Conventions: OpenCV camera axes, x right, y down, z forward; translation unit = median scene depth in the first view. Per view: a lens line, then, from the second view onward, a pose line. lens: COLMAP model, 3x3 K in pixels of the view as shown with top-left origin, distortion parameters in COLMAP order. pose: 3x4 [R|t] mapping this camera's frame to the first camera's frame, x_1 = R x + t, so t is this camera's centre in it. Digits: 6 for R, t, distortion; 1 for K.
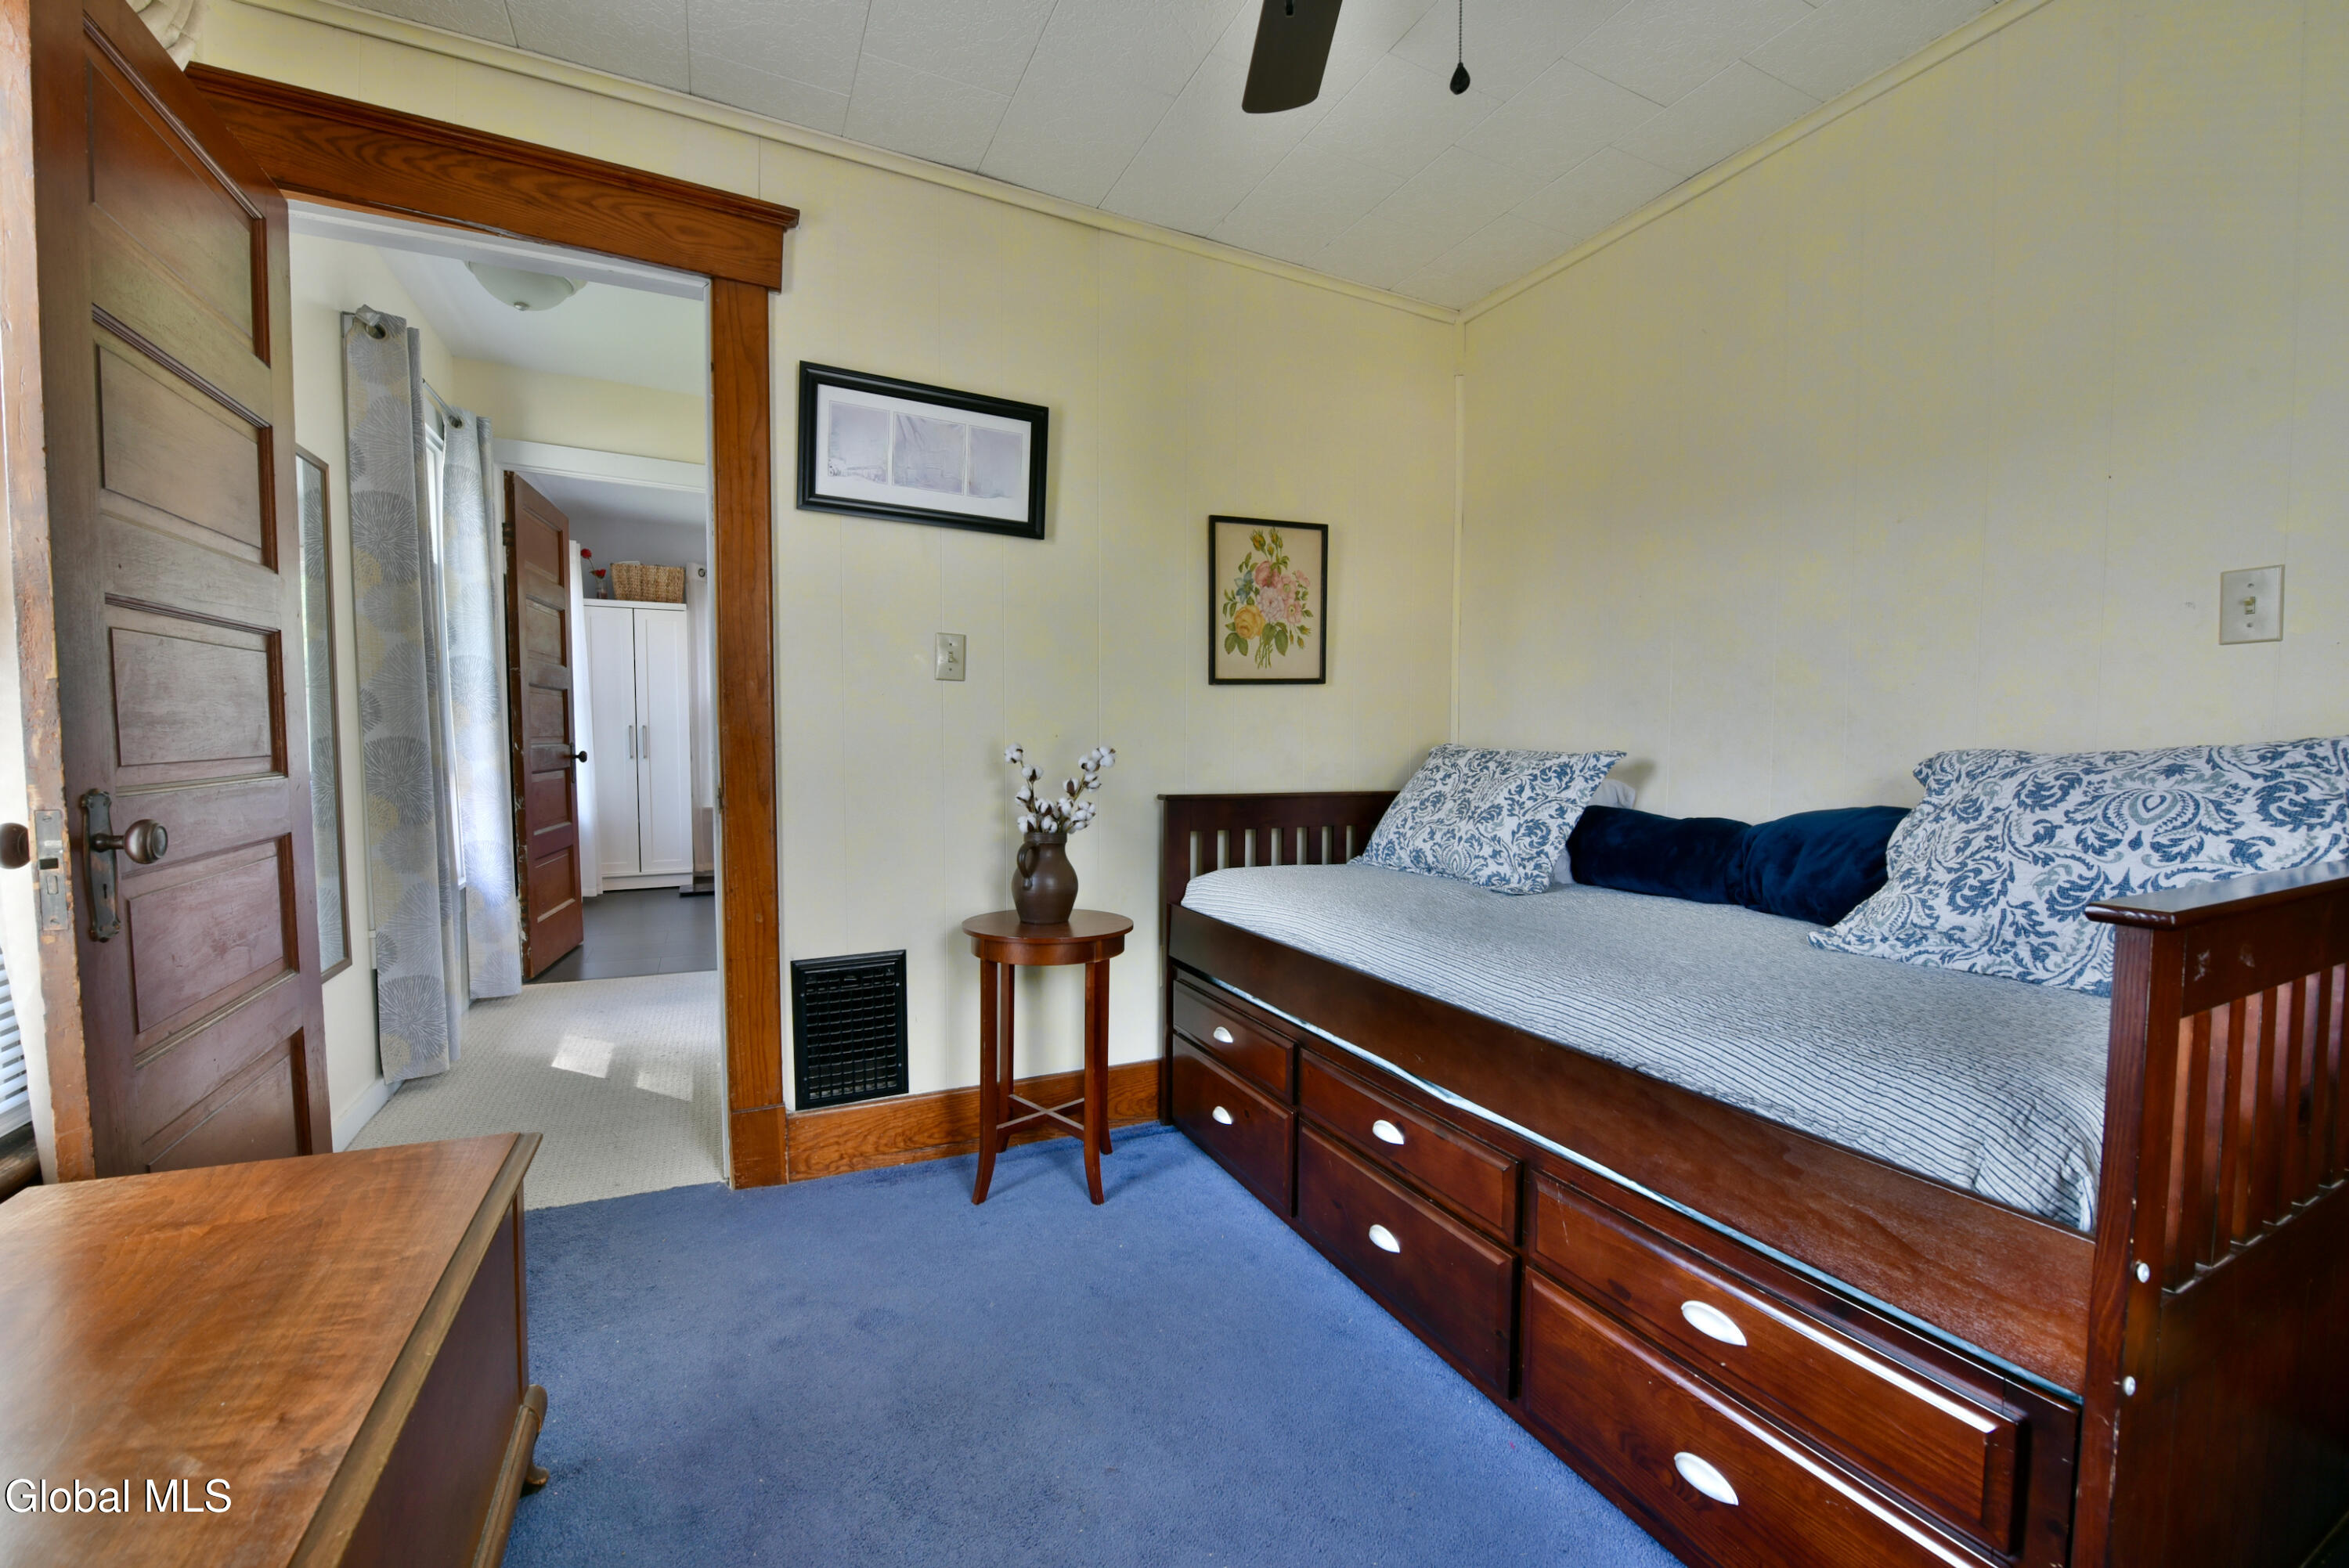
lens RADIAL K [[960.9, 0, 1180.8], [0, 960.9, 785.1], [0, 0, 1]] dist [-0.011957, -0.004436]
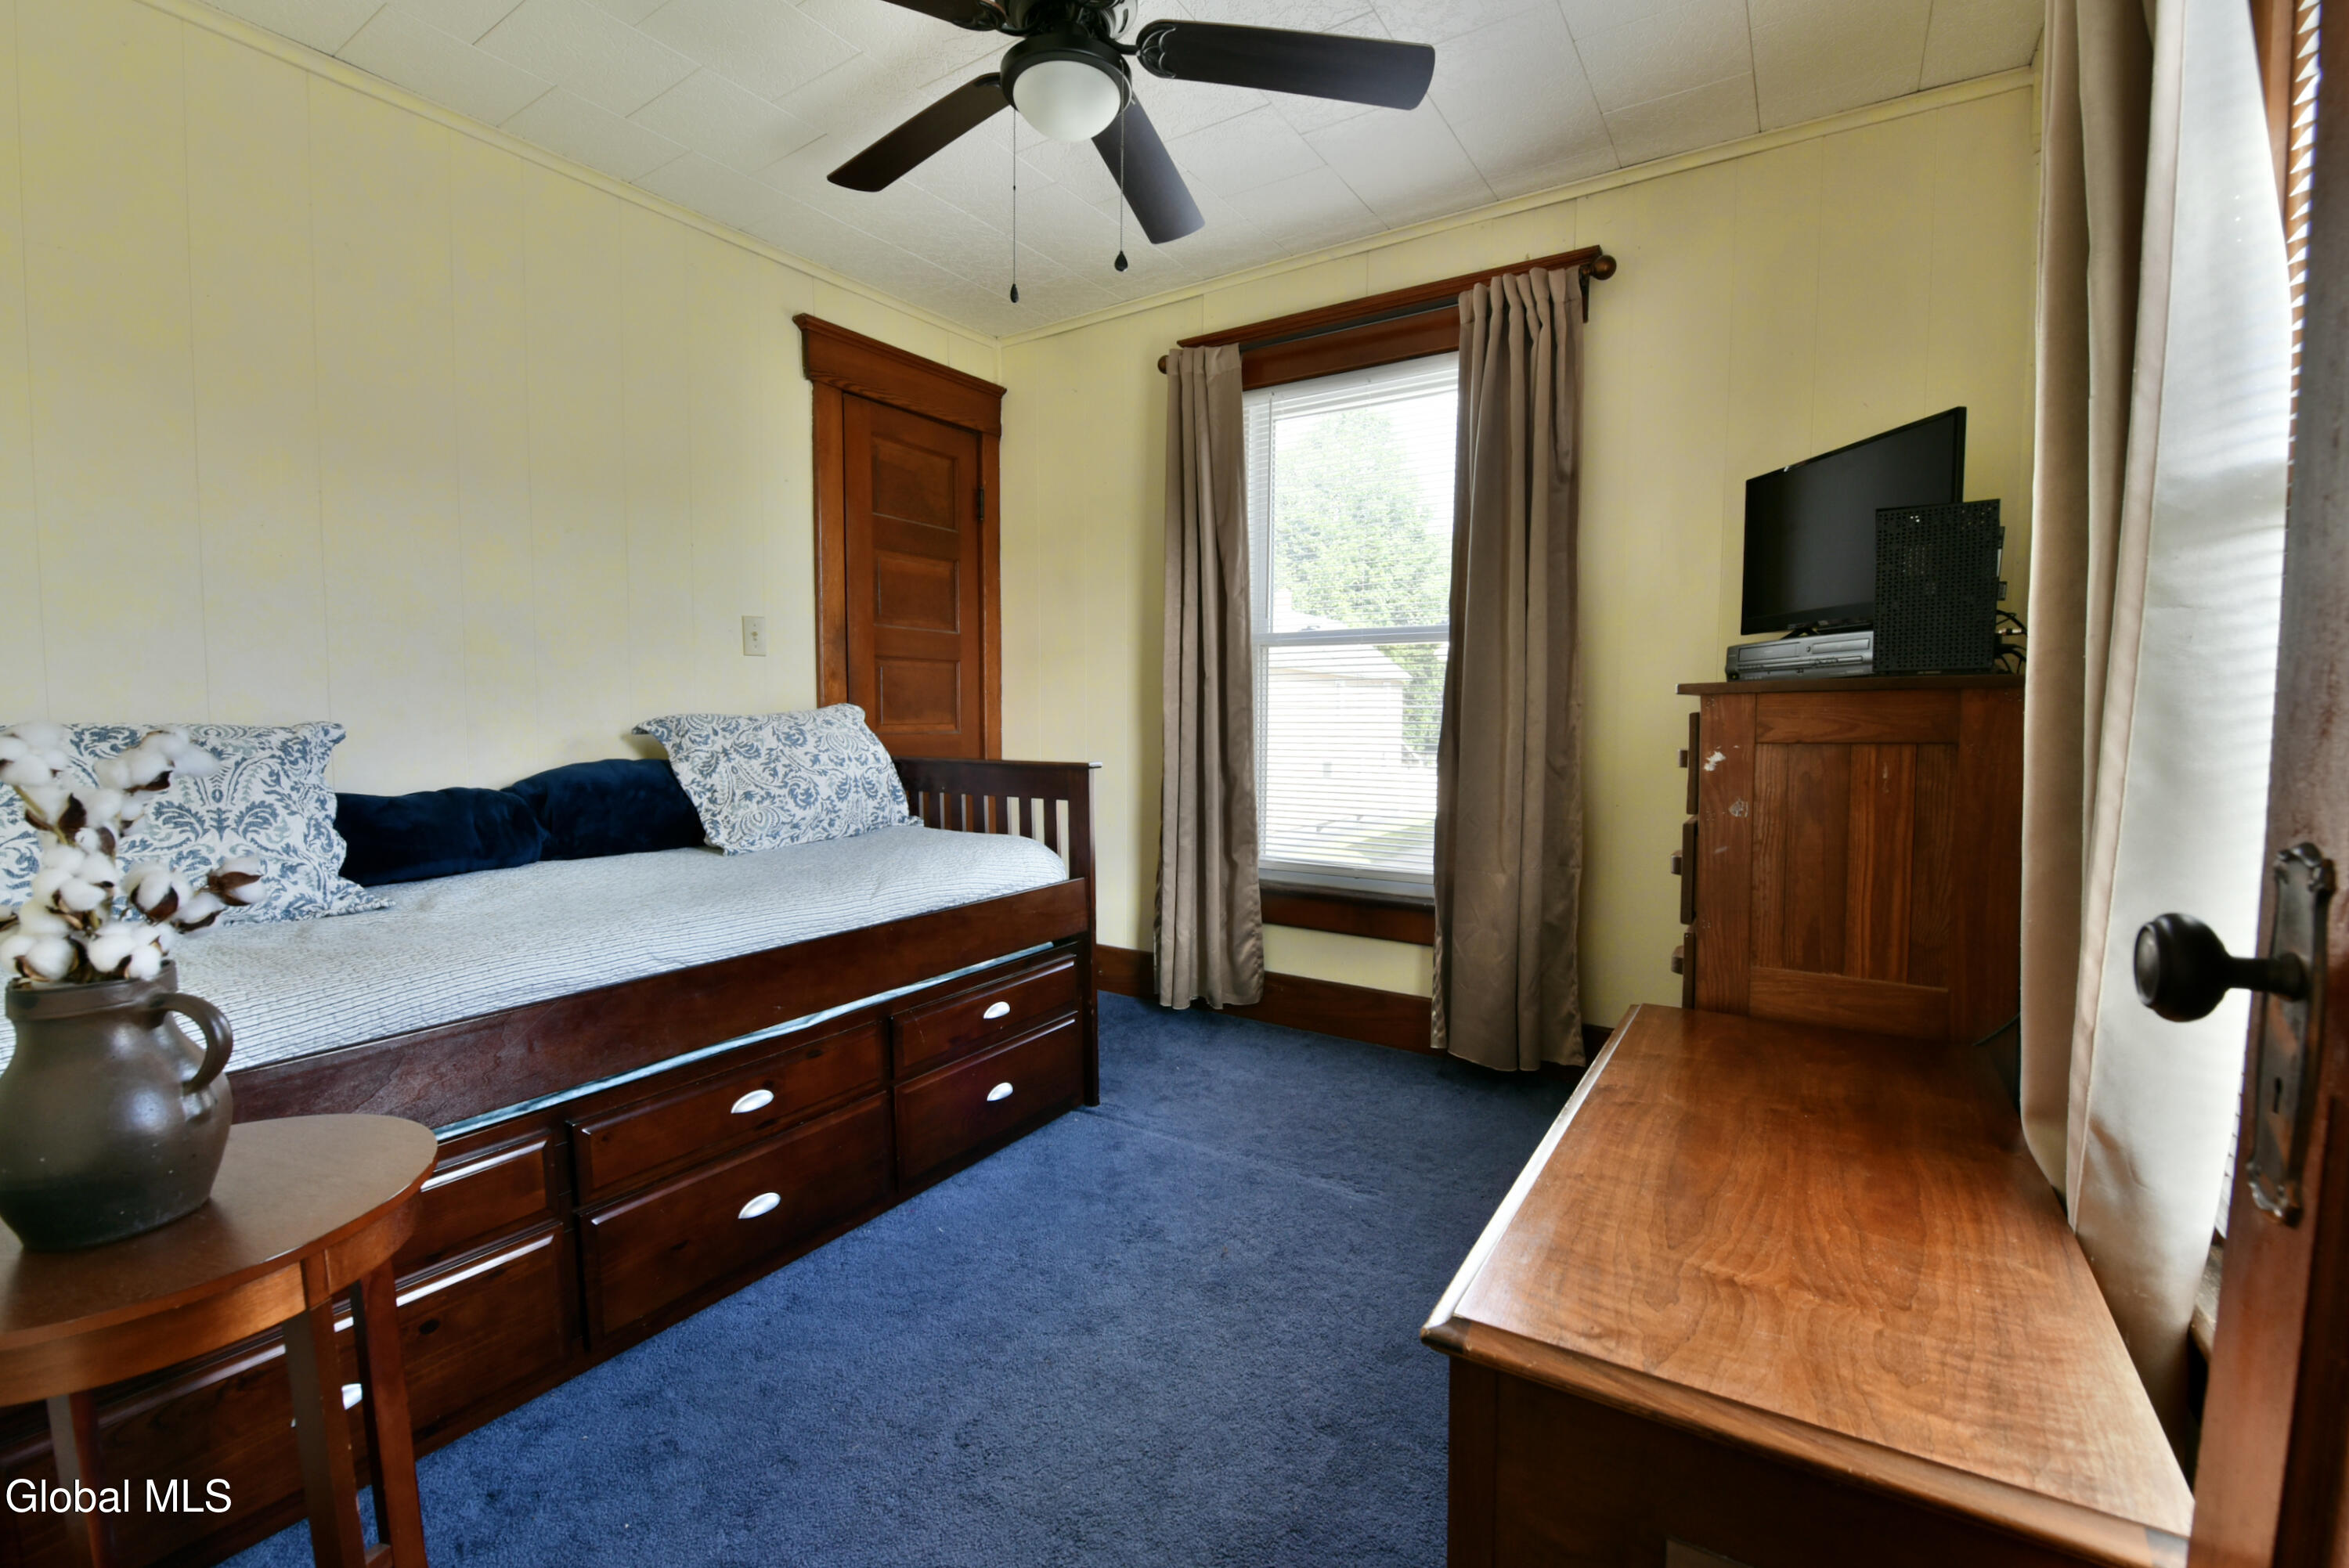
lens RADIAL K [[960.9, 0, 1180.8], [0, 960.9, 785.1], [0, 0, 1]] dist [-0.011957, -0.004436]
pose [[-0.503975, -0.070587, 0.860829, -1.008774], [0.048569, 0.992762, 0.109840, -0.065550], [-0.862351, 0.097166, -0.496899, 1.279369]]
